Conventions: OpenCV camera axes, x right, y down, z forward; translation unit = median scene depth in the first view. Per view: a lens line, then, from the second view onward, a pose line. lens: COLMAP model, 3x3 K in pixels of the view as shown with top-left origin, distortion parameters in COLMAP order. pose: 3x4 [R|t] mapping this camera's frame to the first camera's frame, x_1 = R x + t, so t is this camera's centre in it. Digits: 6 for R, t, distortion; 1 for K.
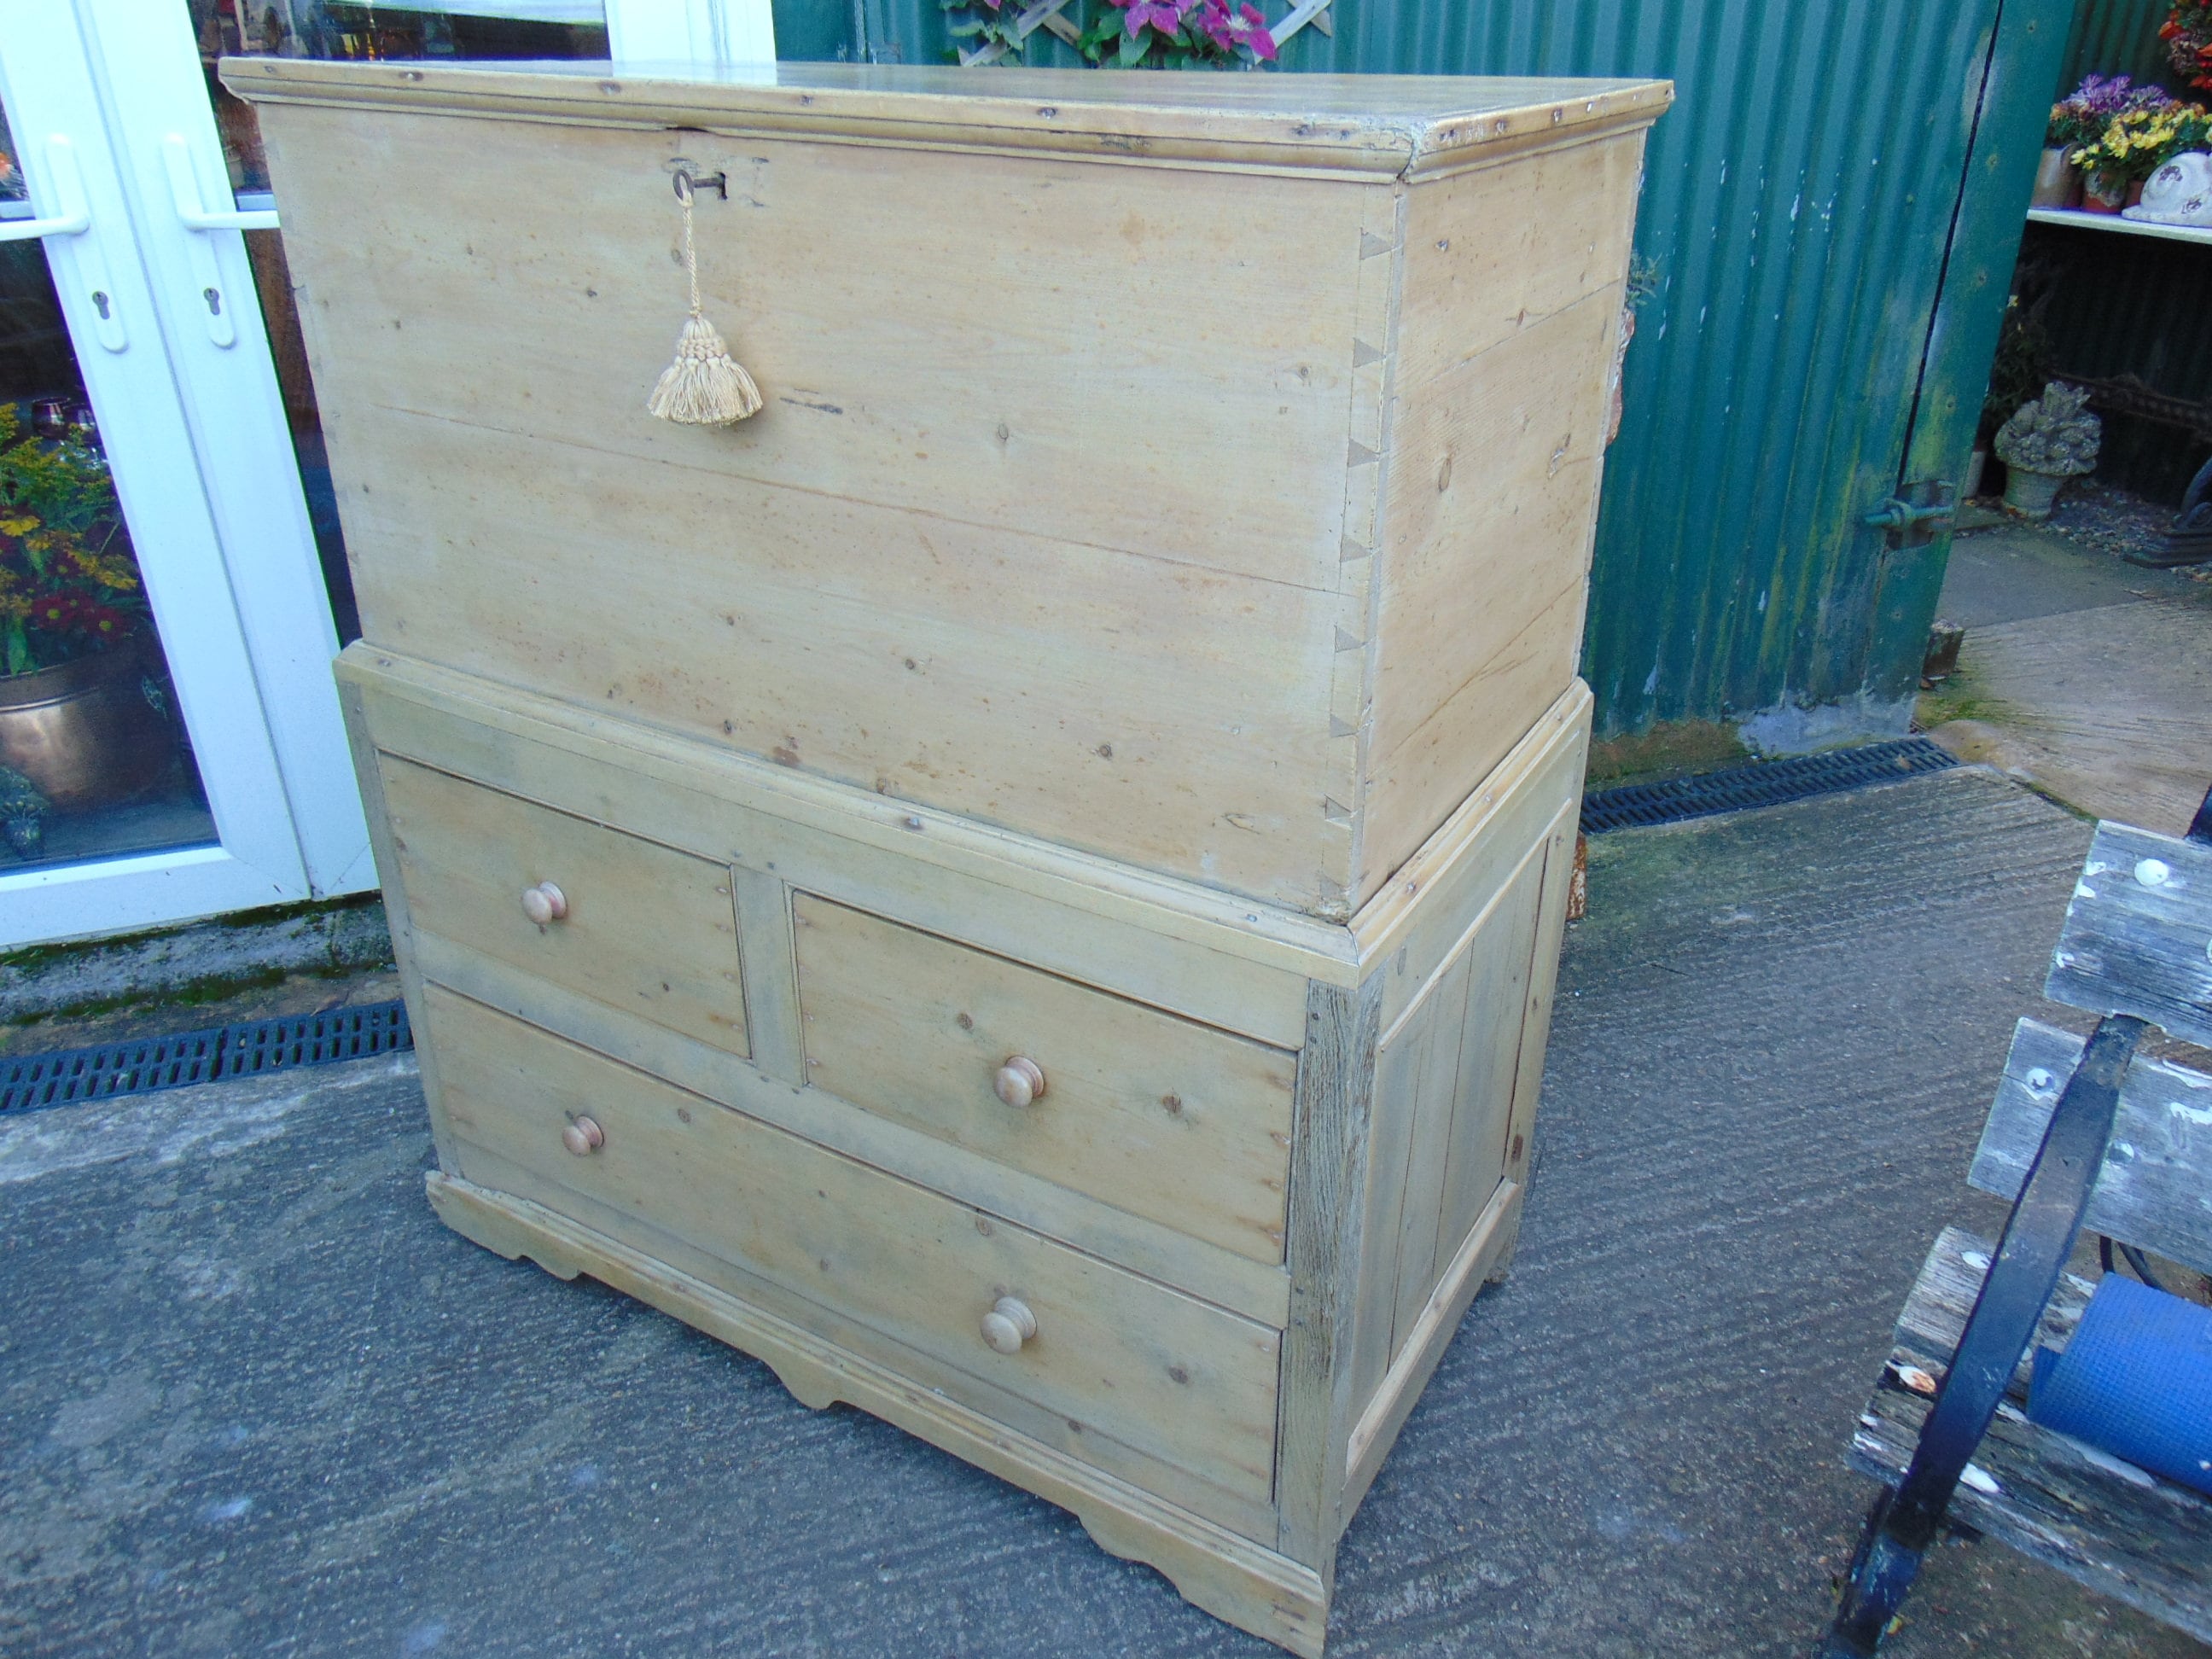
lens RADIAL K [[1689.3, 0, 1087.6], [0, 1689.3, 837.1], [0, 0, 1]] dist [-0.021358, 0.060873]
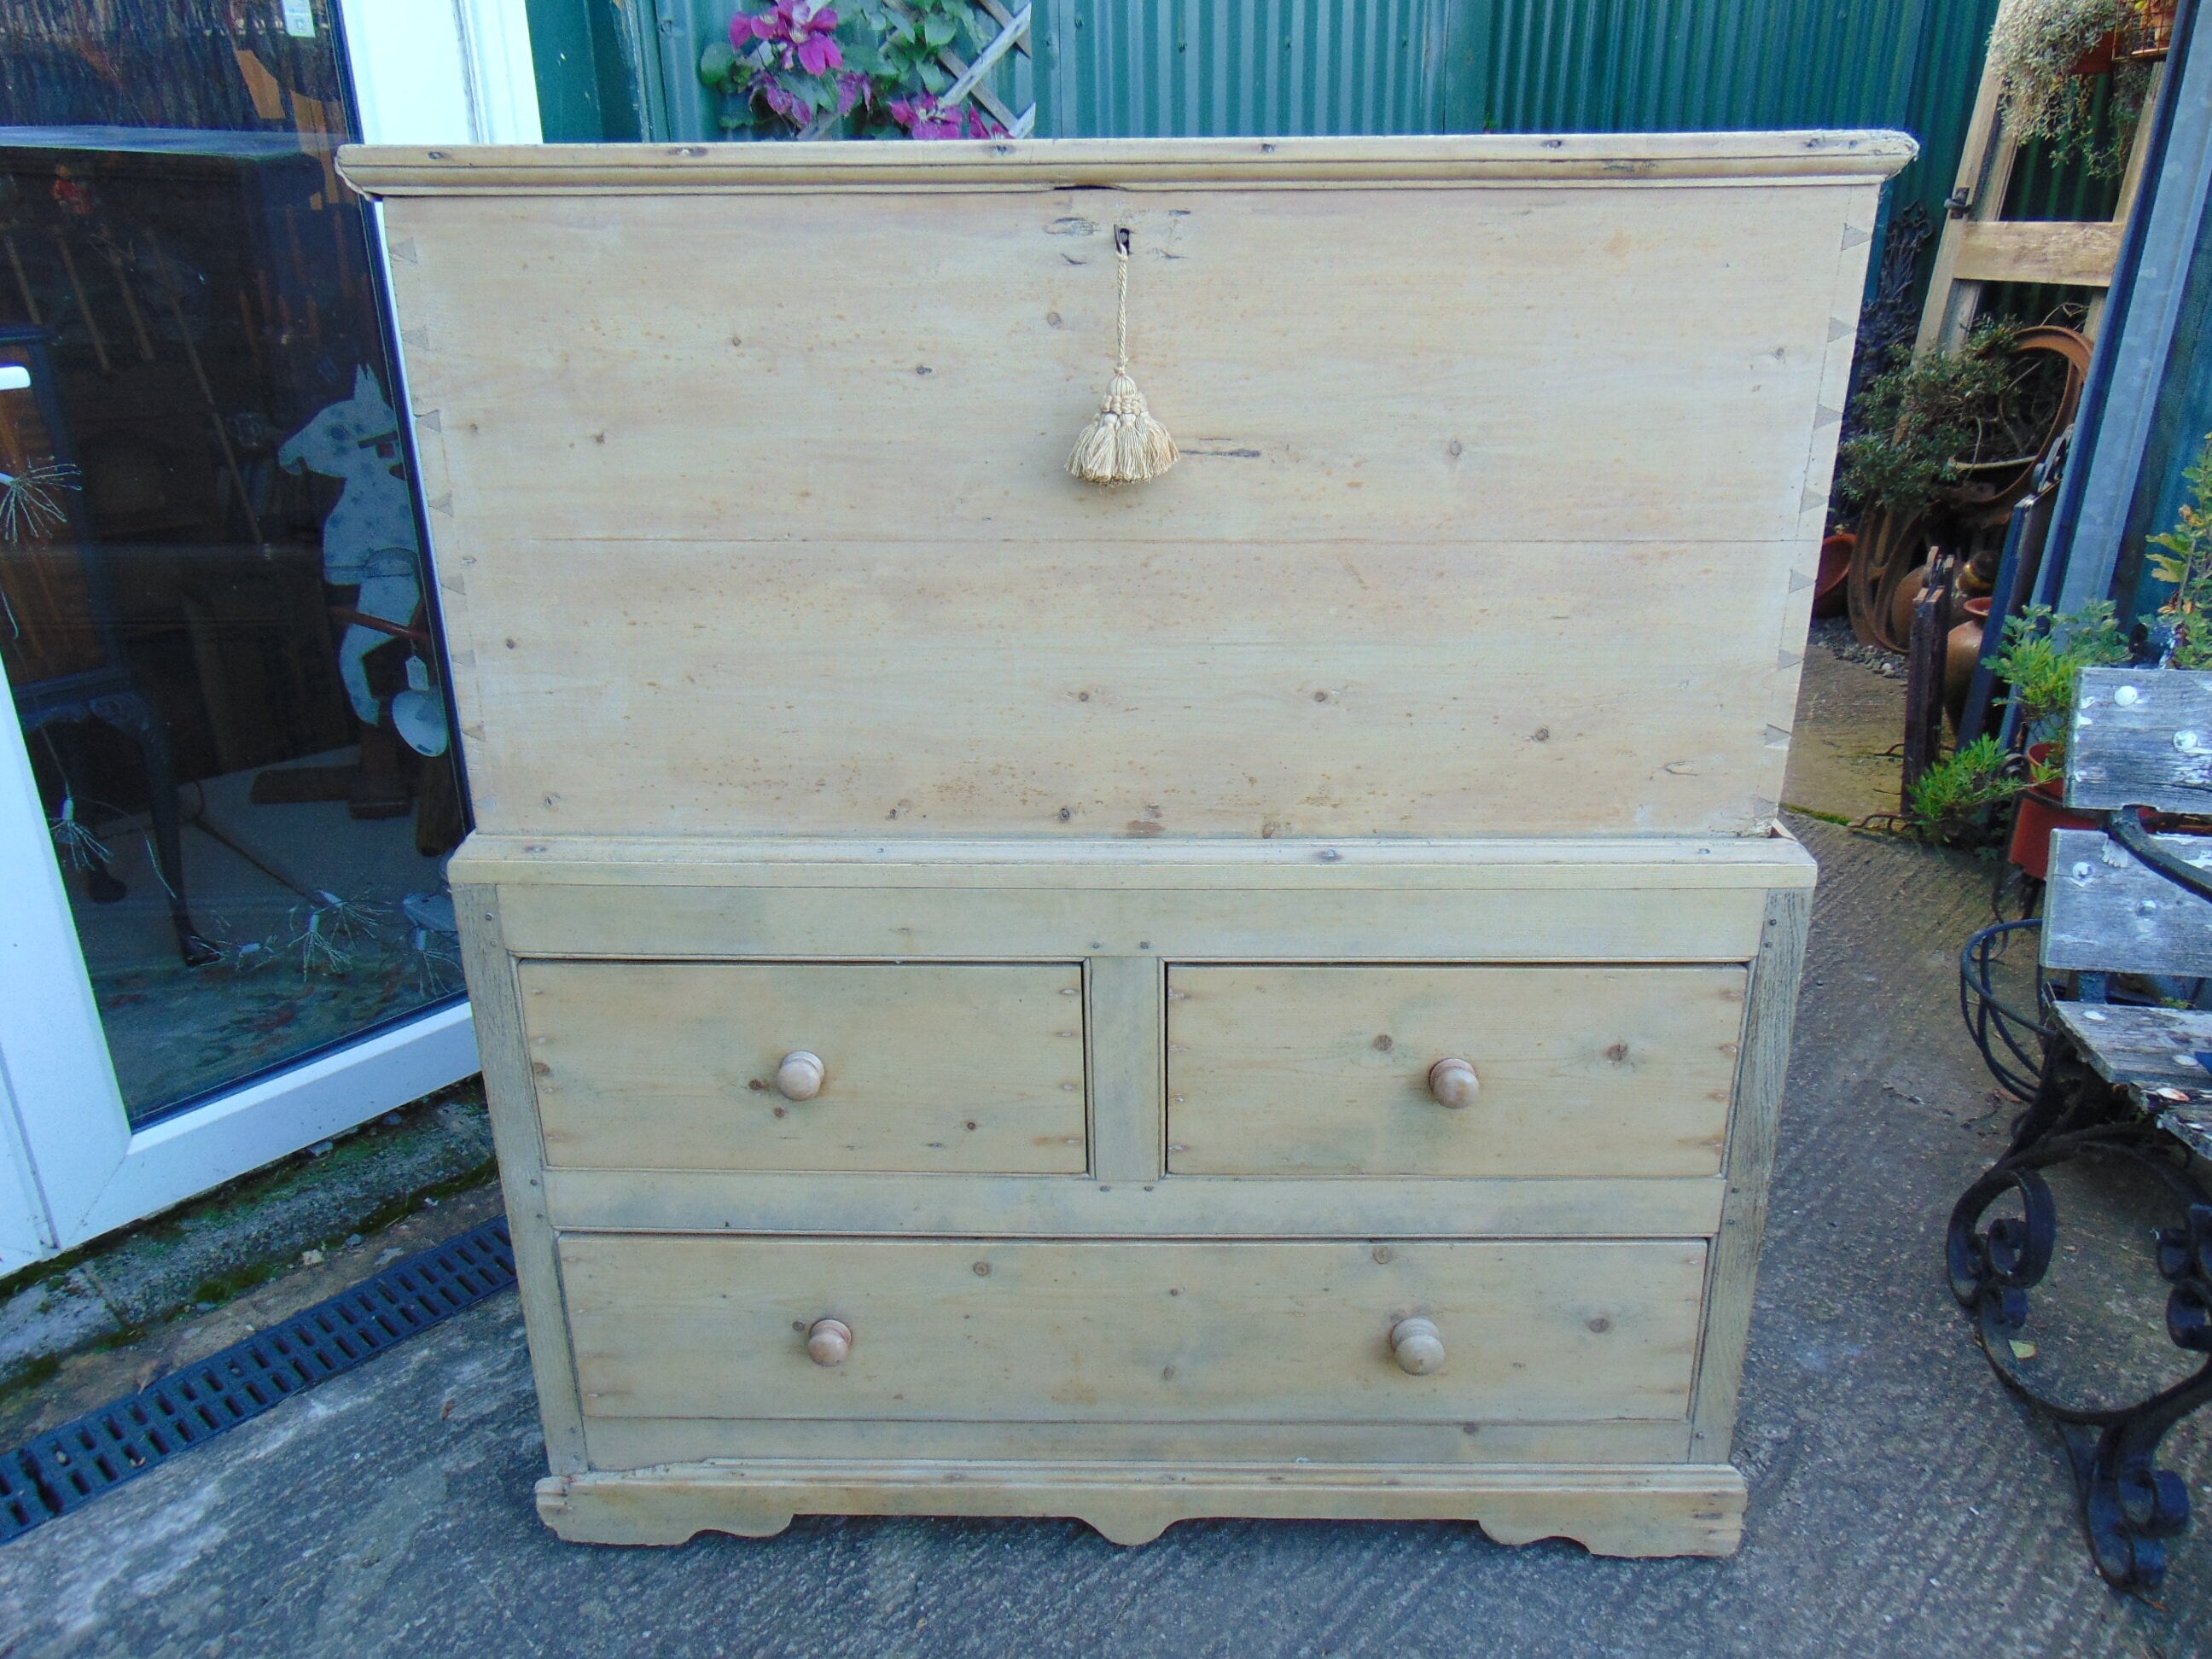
lens RADIAL K [[1689.3, 0, 1091.4], [0, 1689.3, 831.7], [0, 0, 1]] dist [-0.021358, 0.060873]
pose [[0.869277, -0.194125, 0.454614, -0.646365], [0.237895, 0.970446, -0.040493, -0.013898], [-0.433318, 0.143350, 0.889768, 0.155294]]
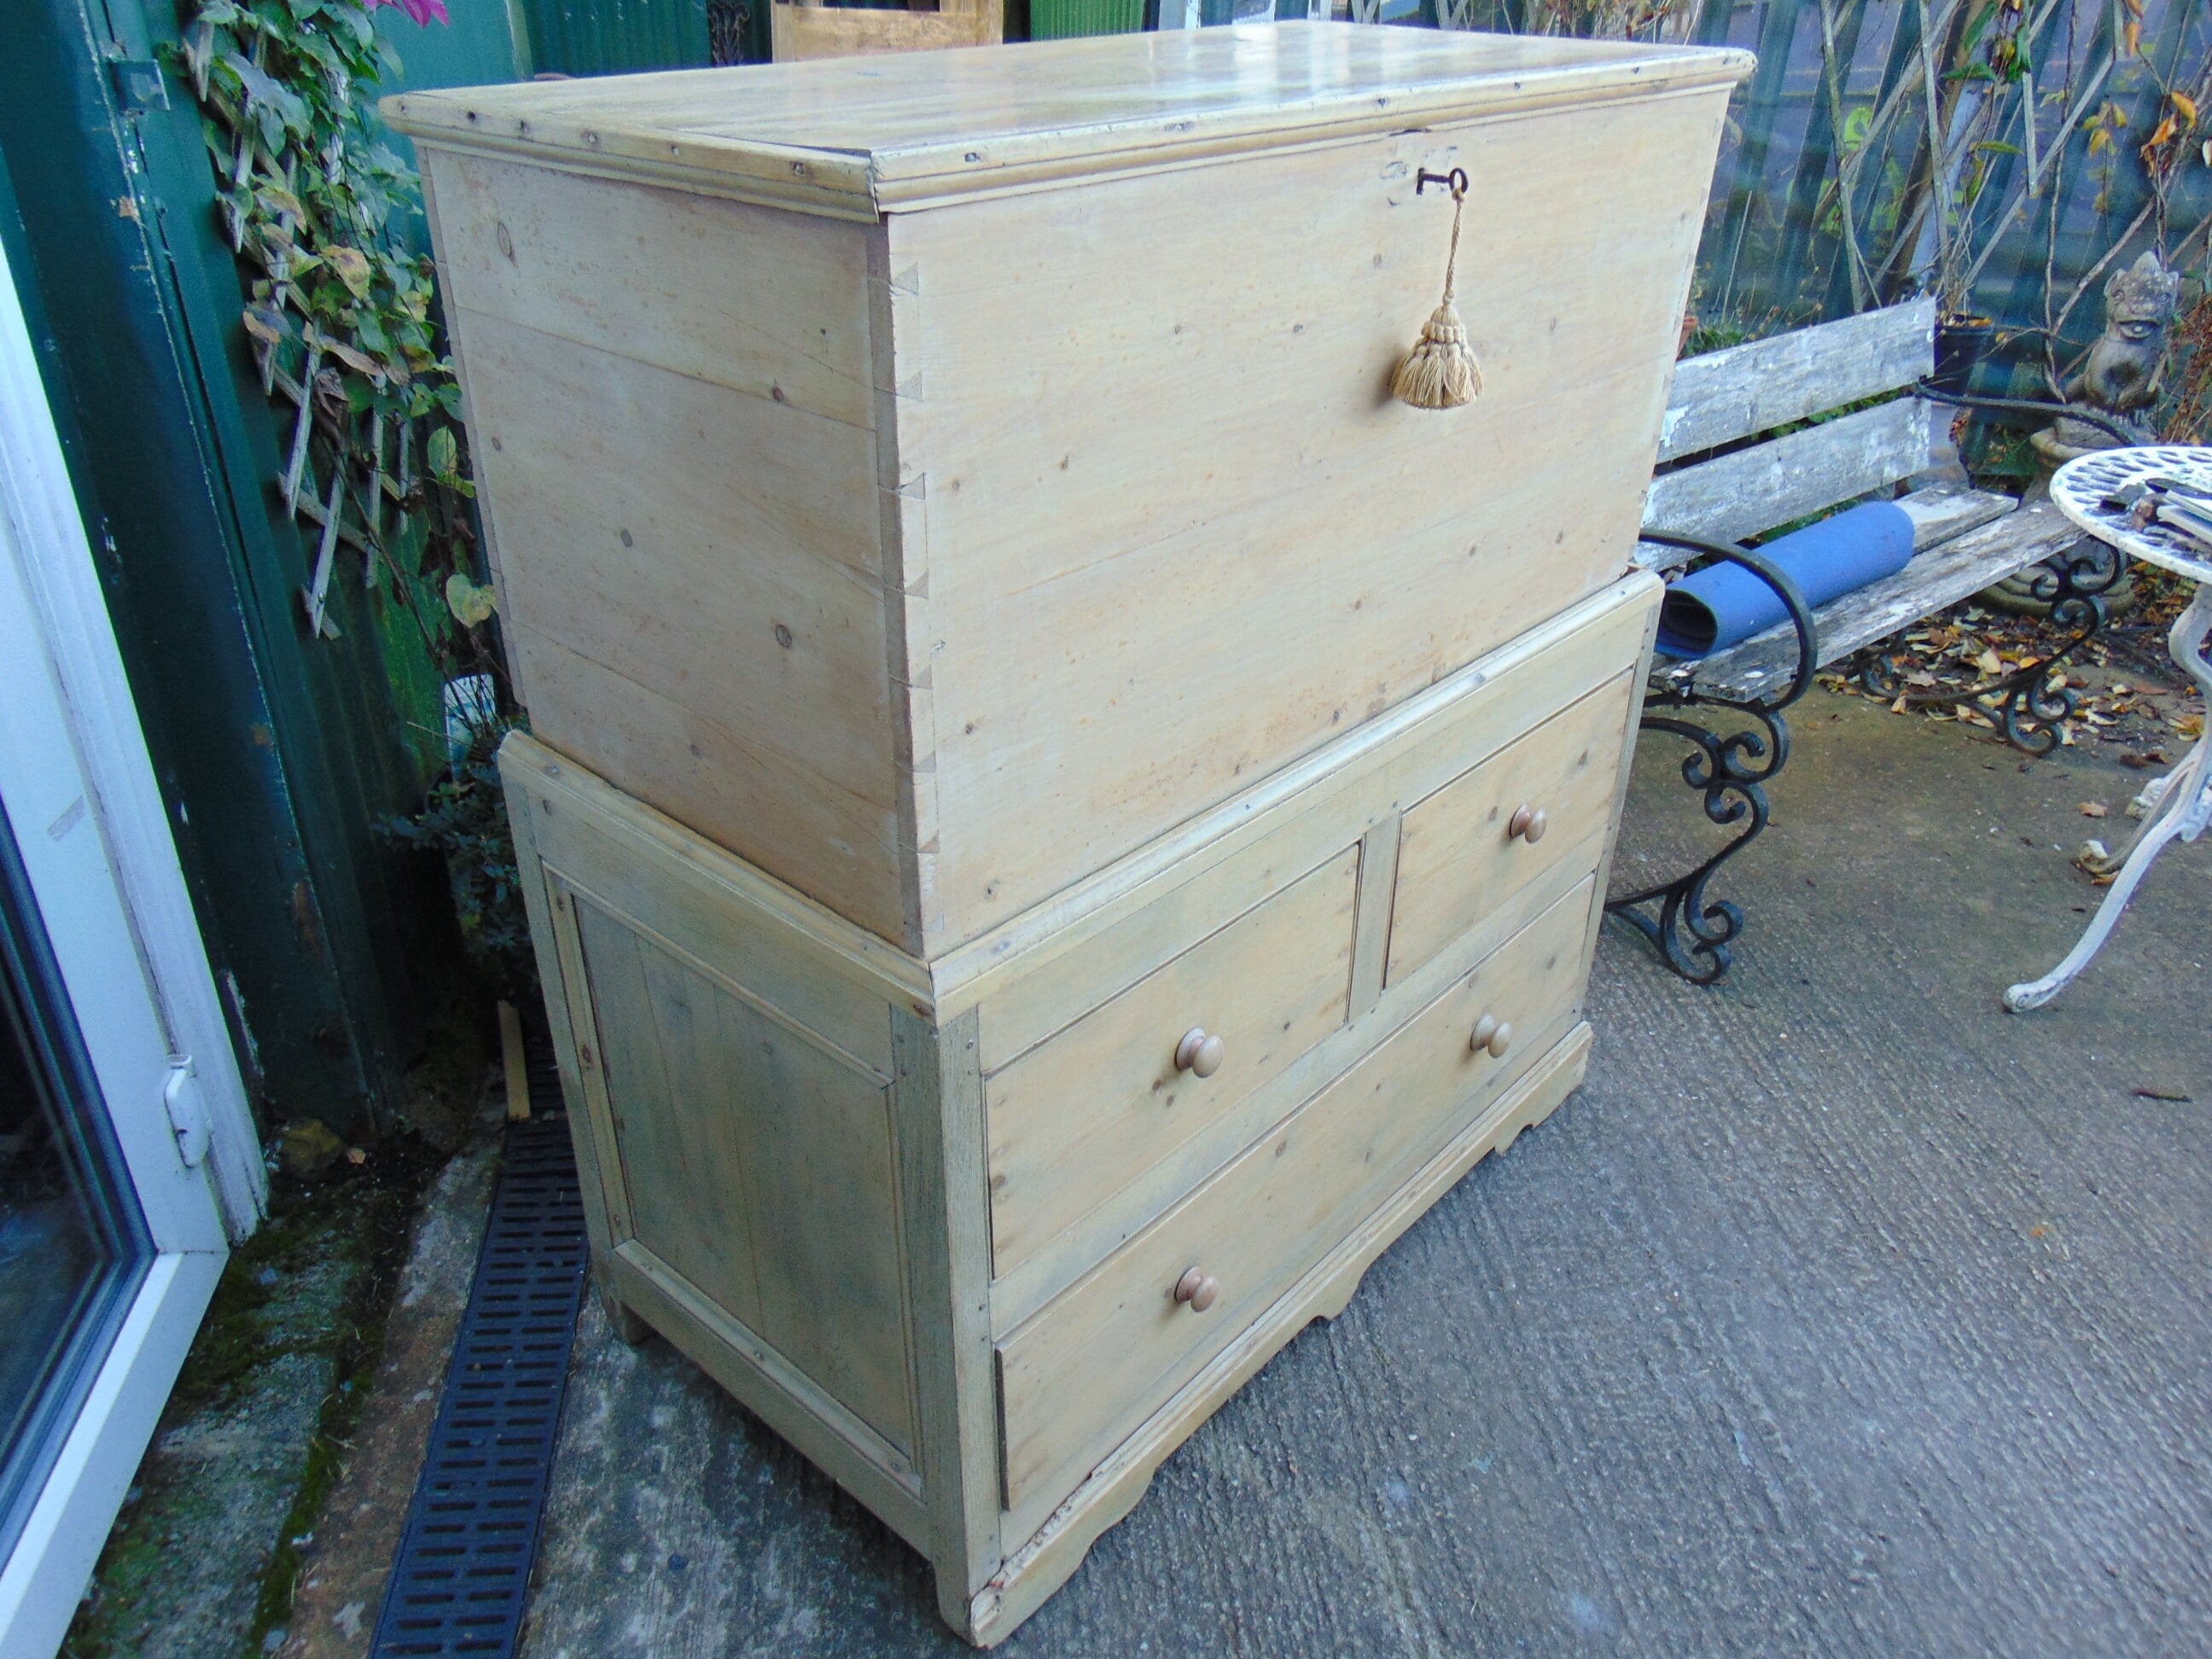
lens RADIAL K [[1689.3, 0, 1107.4], [0, 1689.3, 836.5], [0, 0, 1]] dist [-0.021358, 0.060873]
pose [[0.177129, -0.485667, 0.856010, -1.174496], [0.437892, 0.817821, 0.373390, -0.458332], [-0.881406, 0.308702, 0.357530, 0.794941]]
